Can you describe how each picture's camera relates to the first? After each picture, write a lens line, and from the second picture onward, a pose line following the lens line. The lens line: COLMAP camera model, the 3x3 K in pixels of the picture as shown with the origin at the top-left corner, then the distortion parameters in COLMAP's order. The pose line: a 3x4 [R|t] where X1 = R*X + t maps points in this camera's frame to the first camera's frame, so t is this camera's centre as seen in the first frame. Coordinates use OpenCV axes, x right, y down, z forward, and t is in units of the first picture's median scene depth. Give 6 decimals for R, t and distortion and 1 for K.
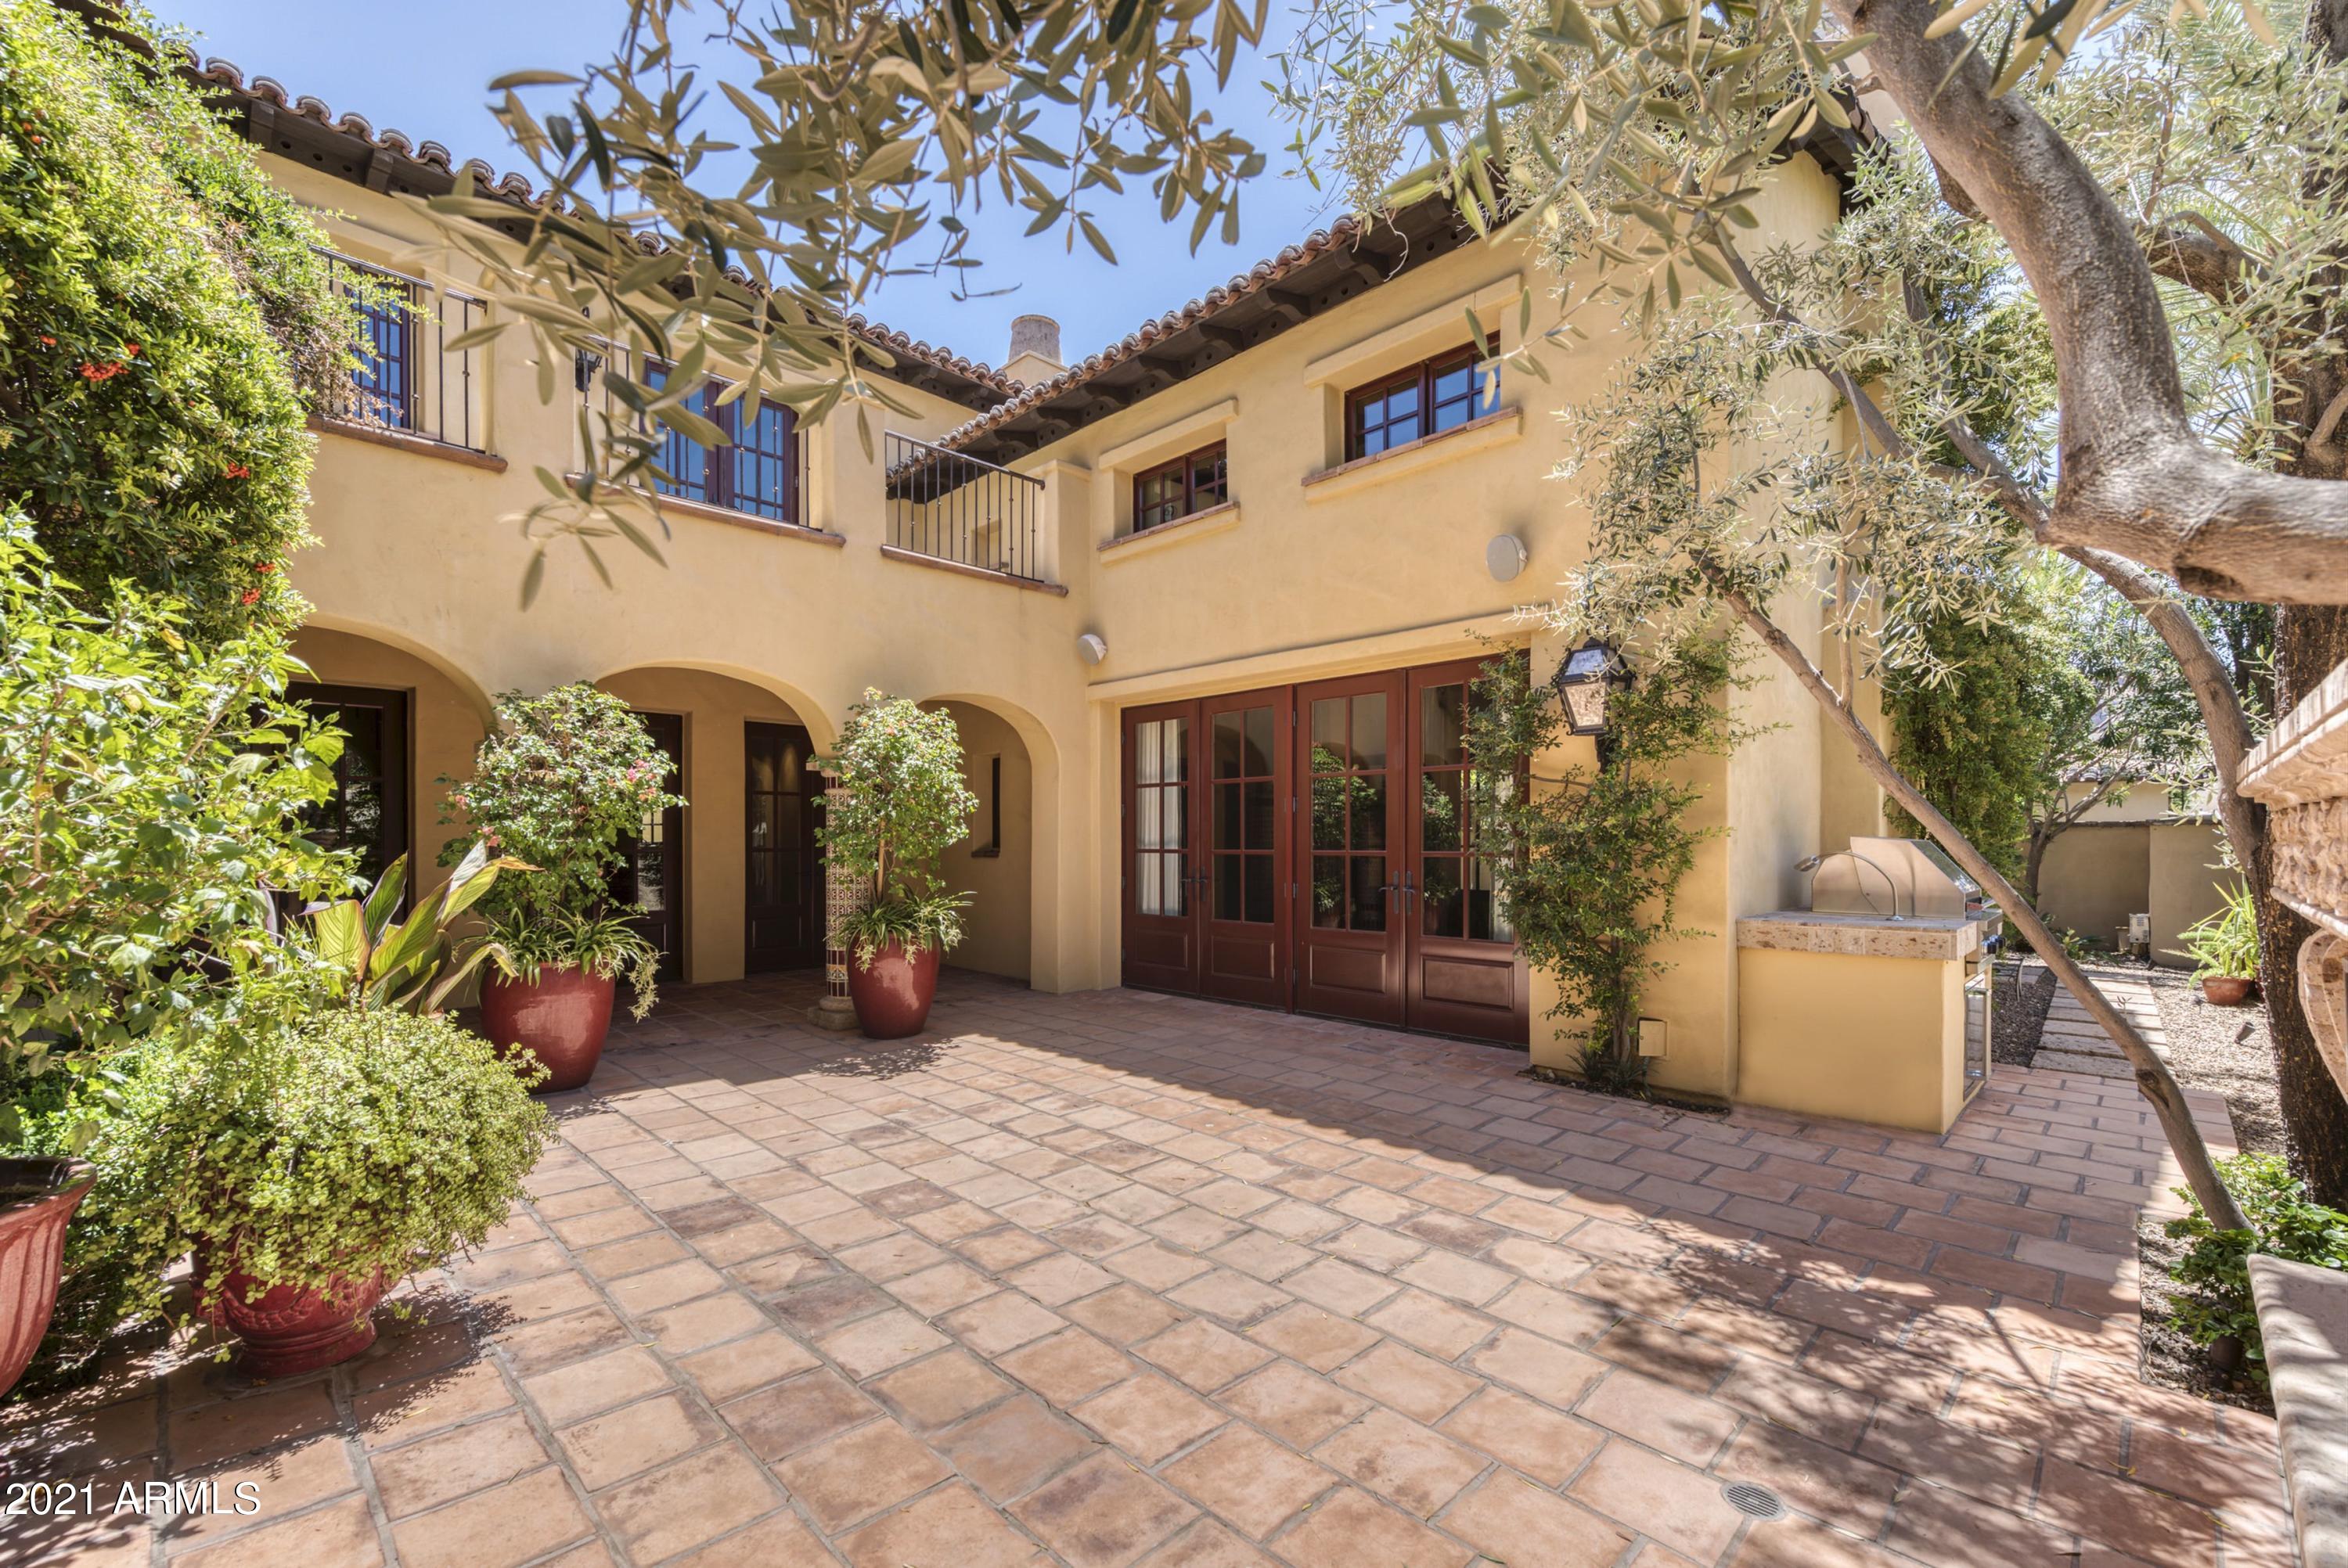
lens RADIAL K [[966.2, 0, 1136.9], [0, 966.2, 847.5], [0, 0, 1]] dist [0.000551, -0.000101]
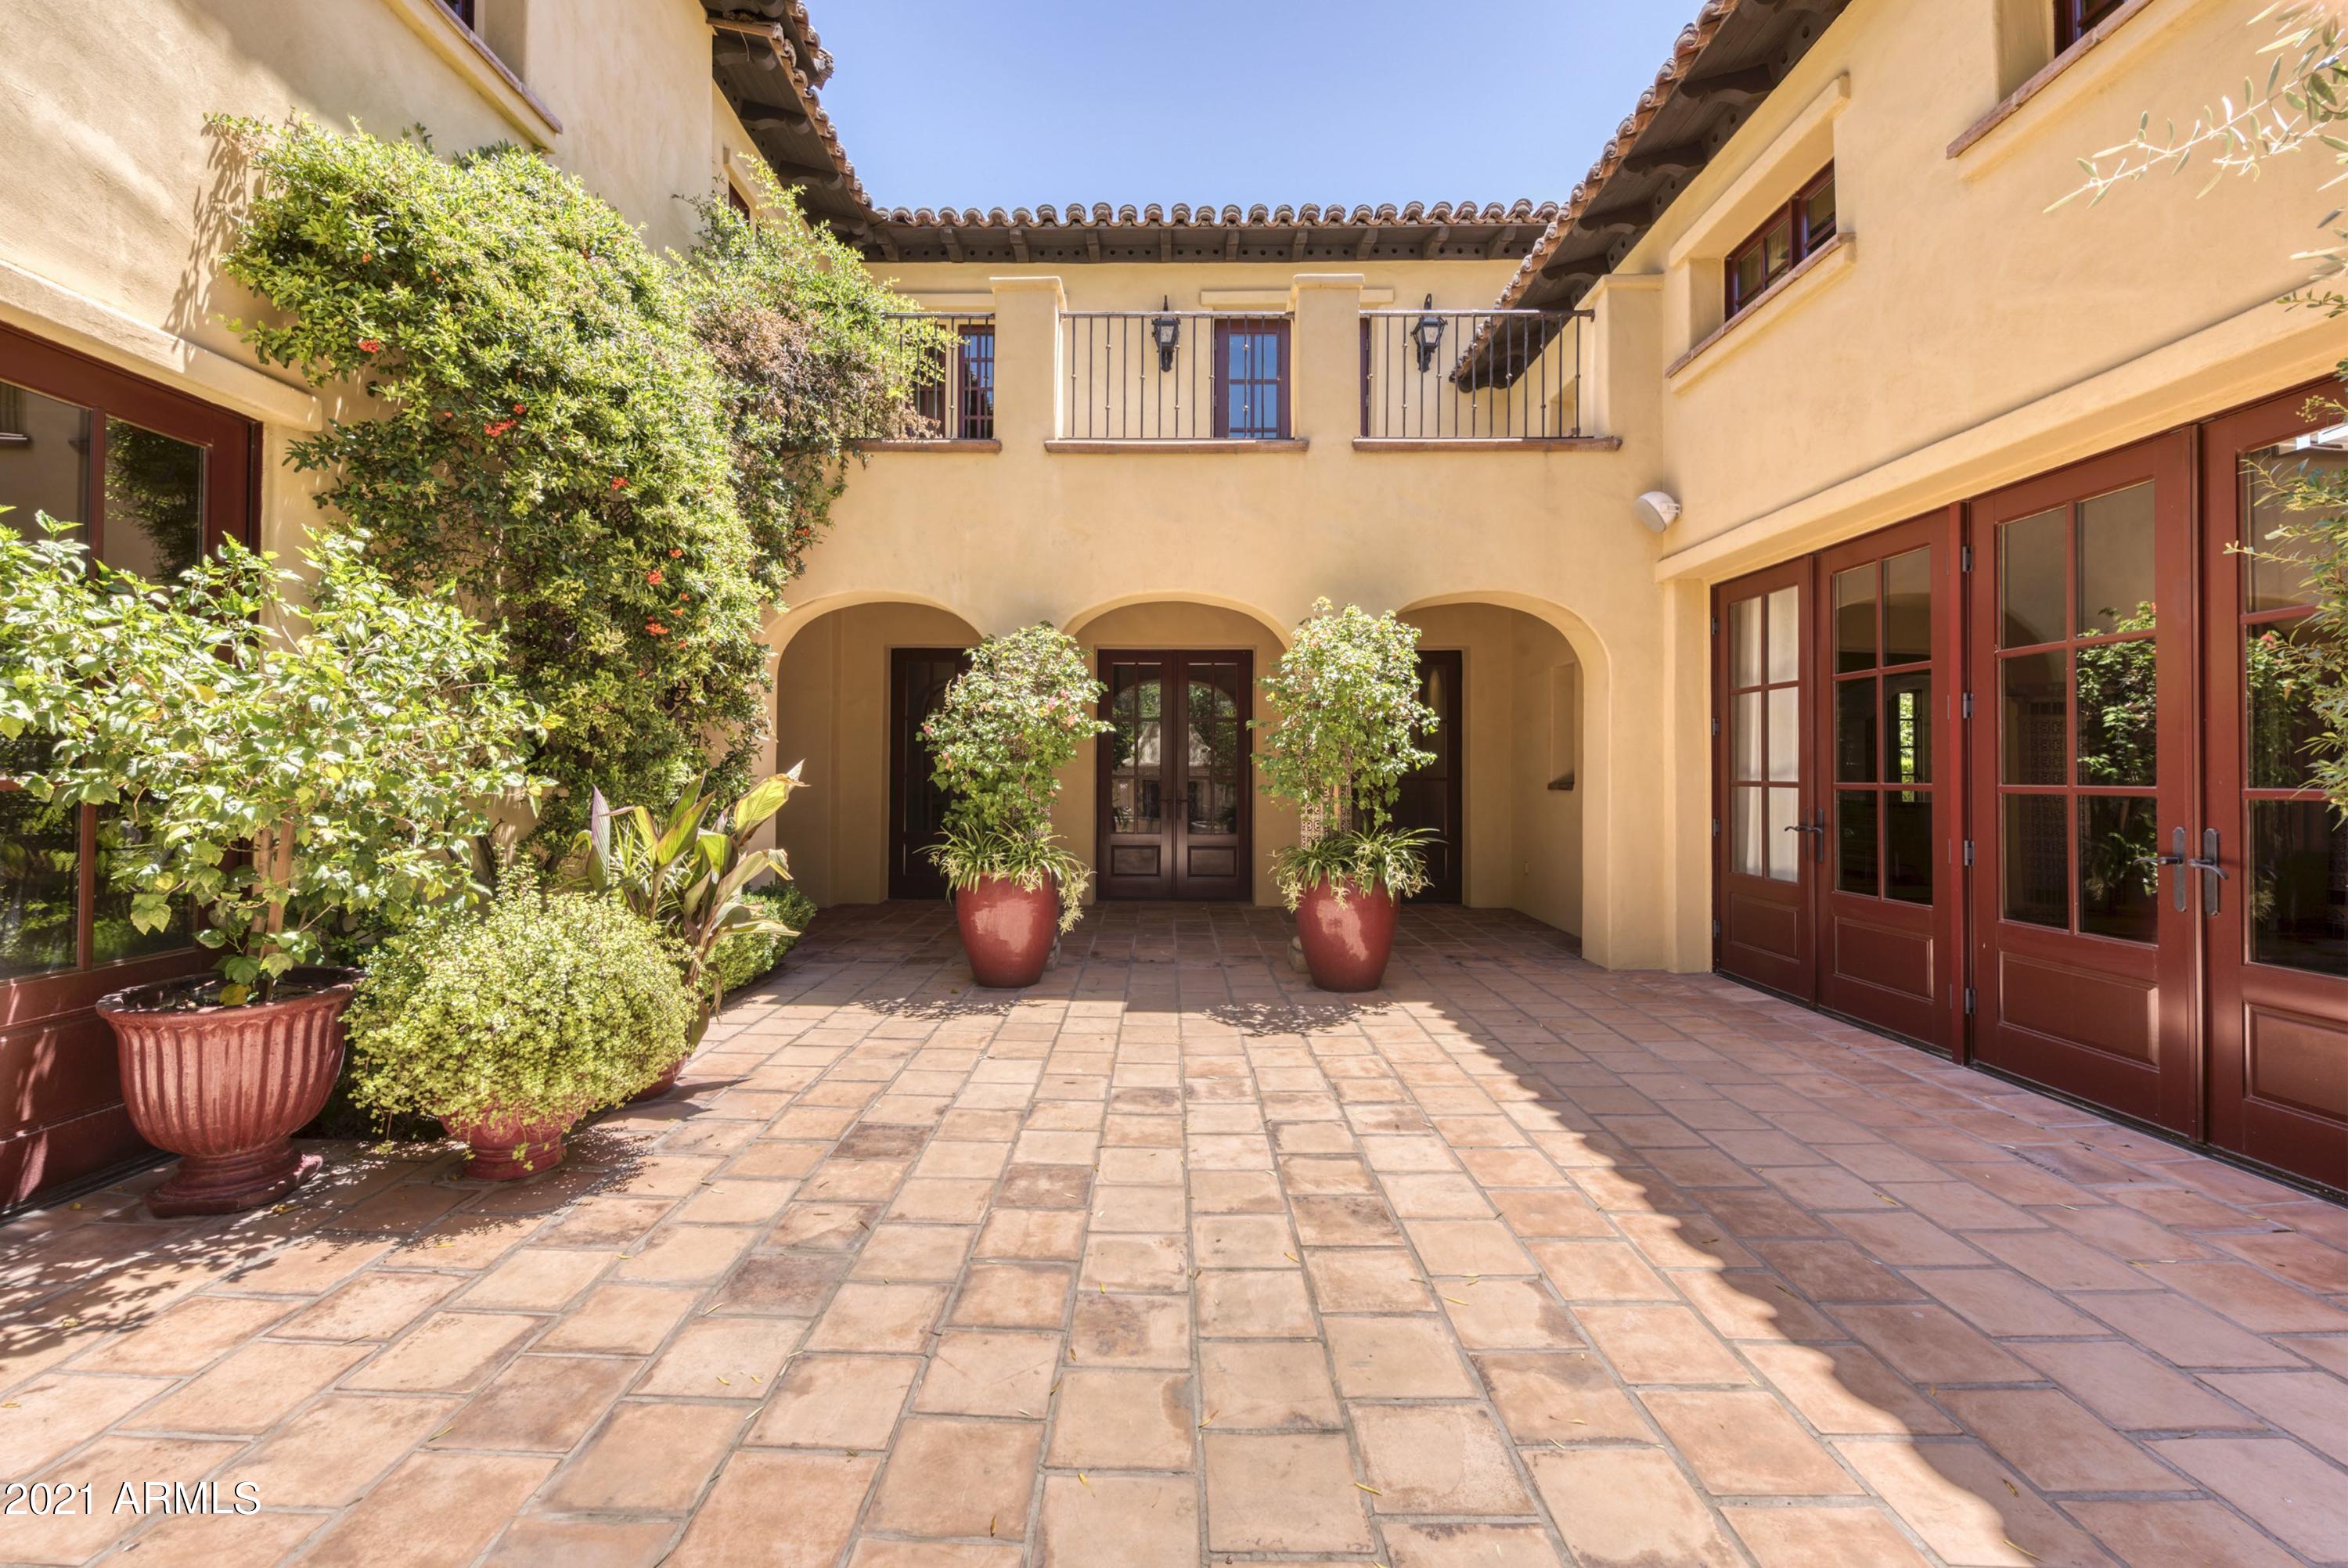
lens RADIAL K [[933.3, 0, 1152.8], [0, 933.3, 764.0], [0, 0, 1]] dist [-0.000185, -0.000118]
pose [[0.713347, -0.001600, -0.700809, 0.312617], [-0.011100, 0.999846, -0.013582, 0.005491], [0.700723, 0.017467, 0.713220, 0.378266]]
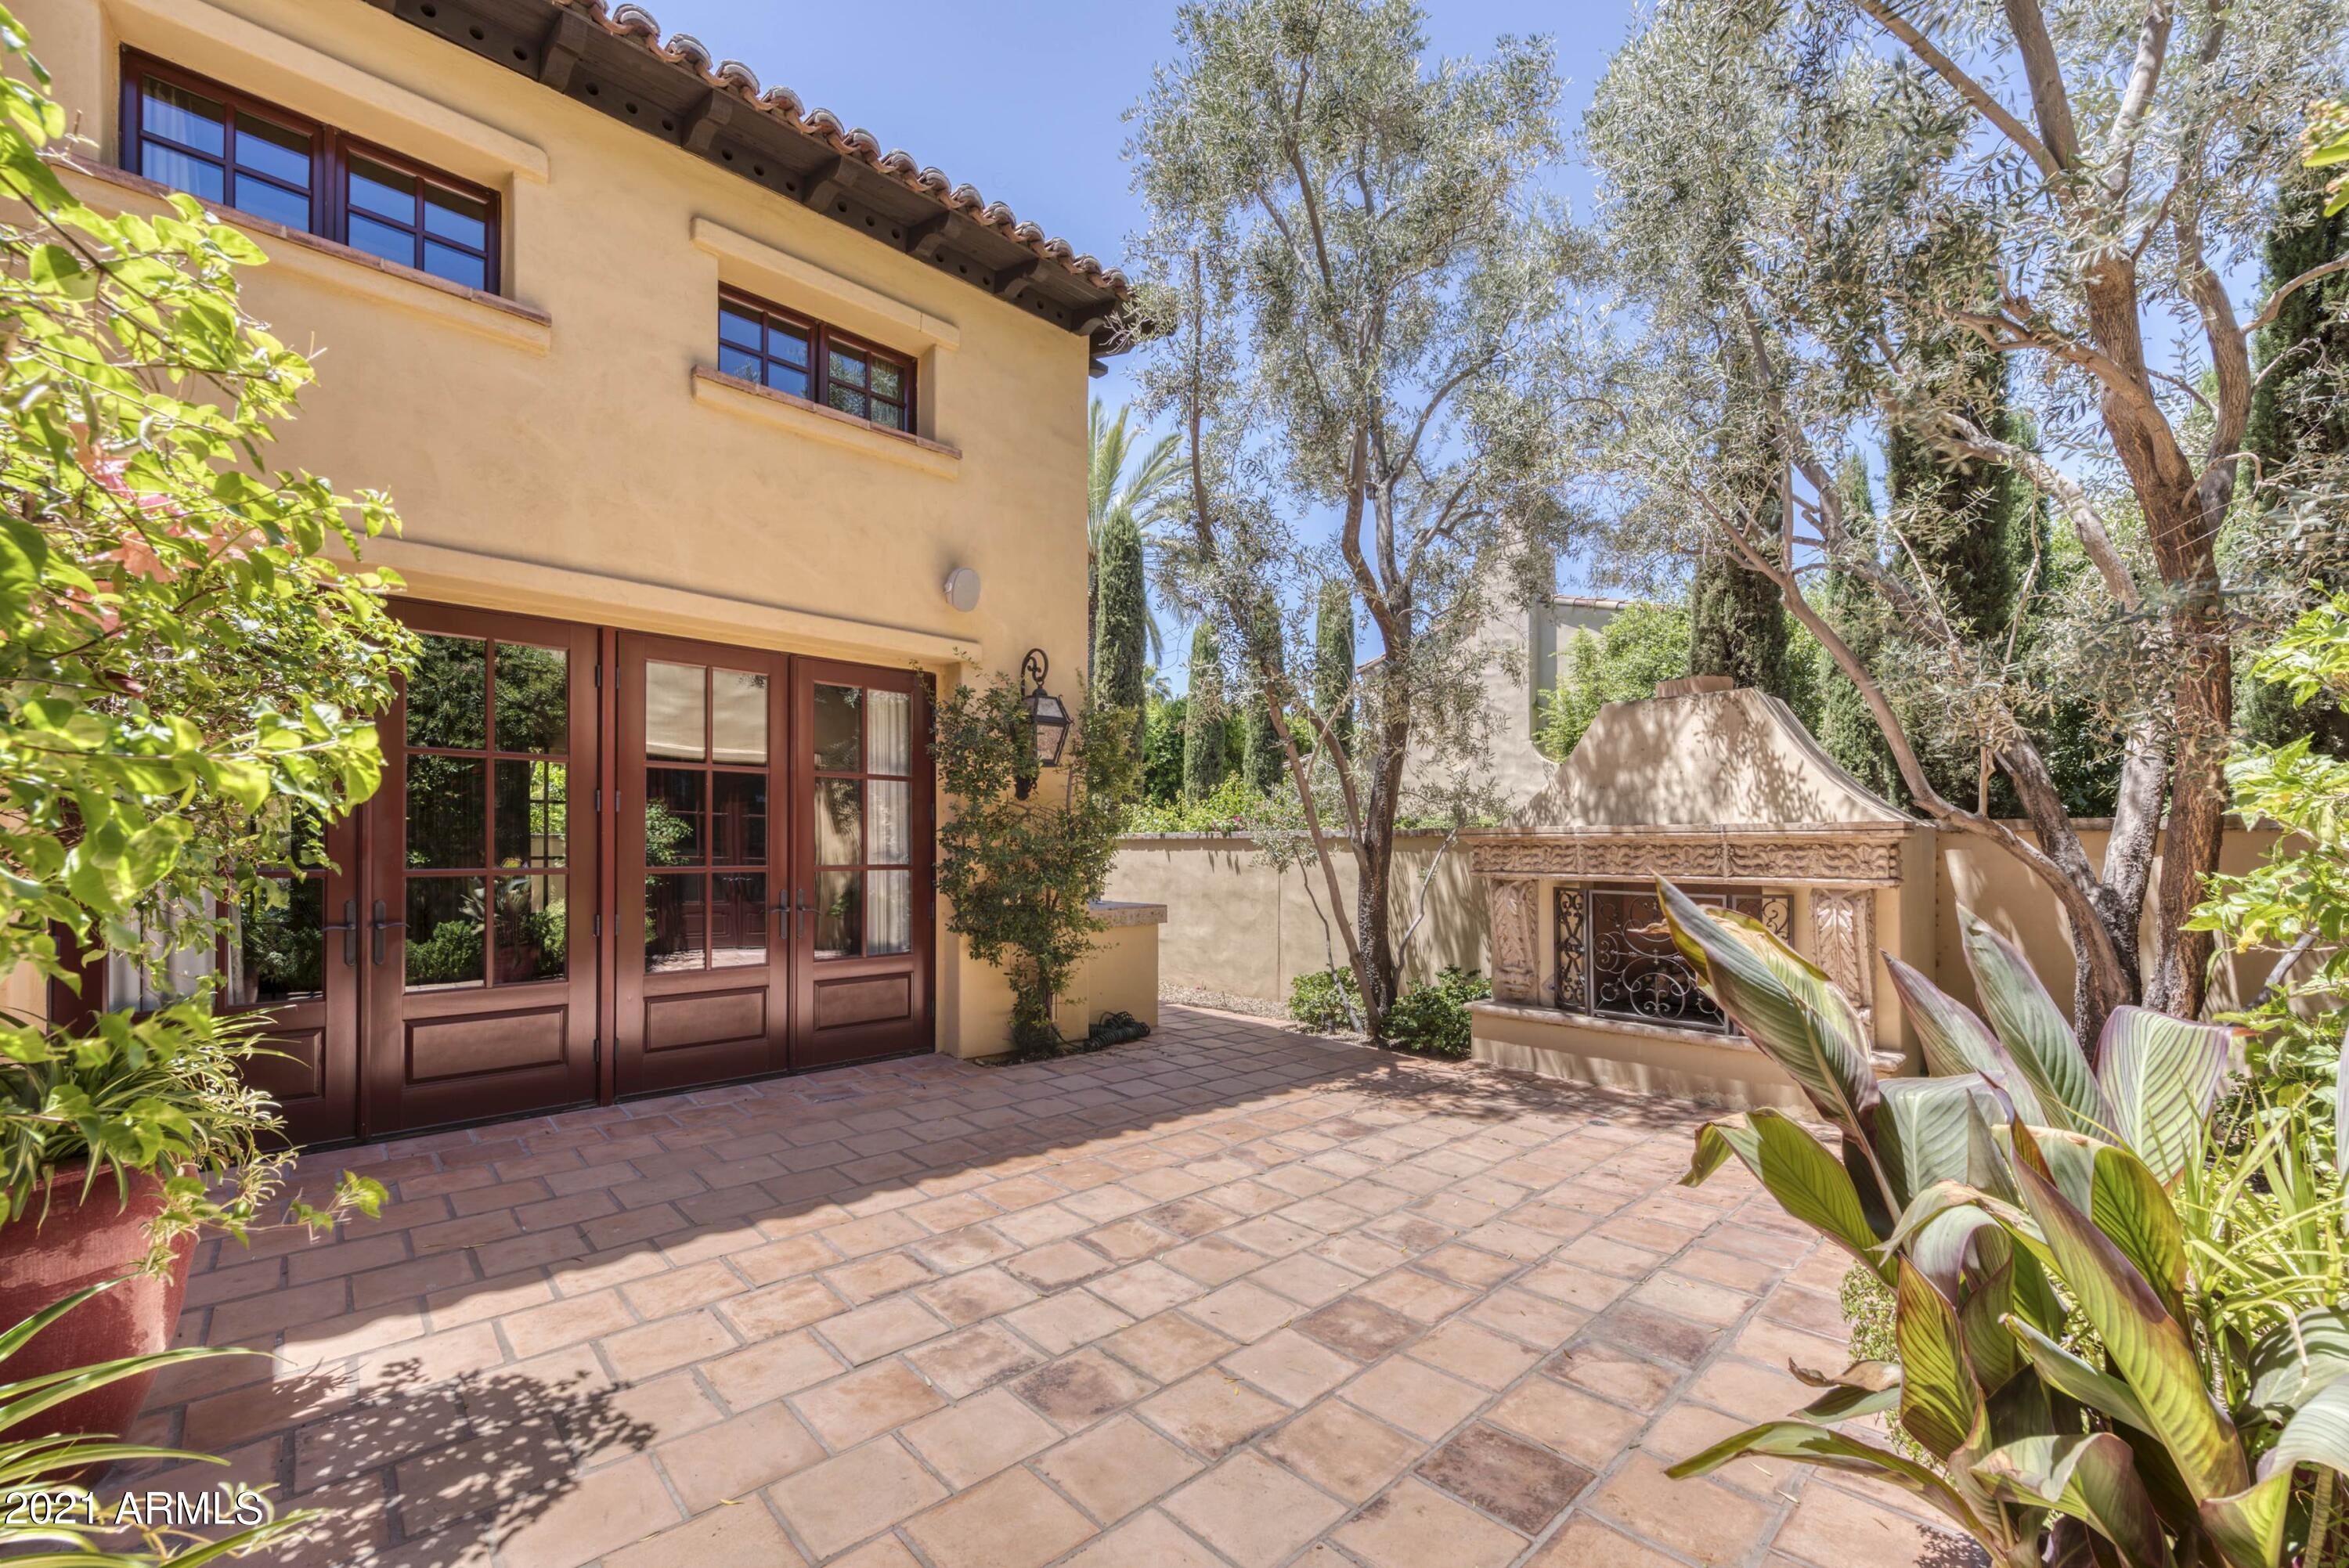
lens RADIAL K [[946.5, 0, 1167.5], [0, 946.5, 843.7], [0, 0, 1]] dist [-0.000323, -0.000118]
pose [[0.013400, 0.005918, 0.999893, -0.777475], [0.005665, 0.999966, -0.005995, -0.012489], [-0.999894, 0.005745, 0.013366, 0.894631]]
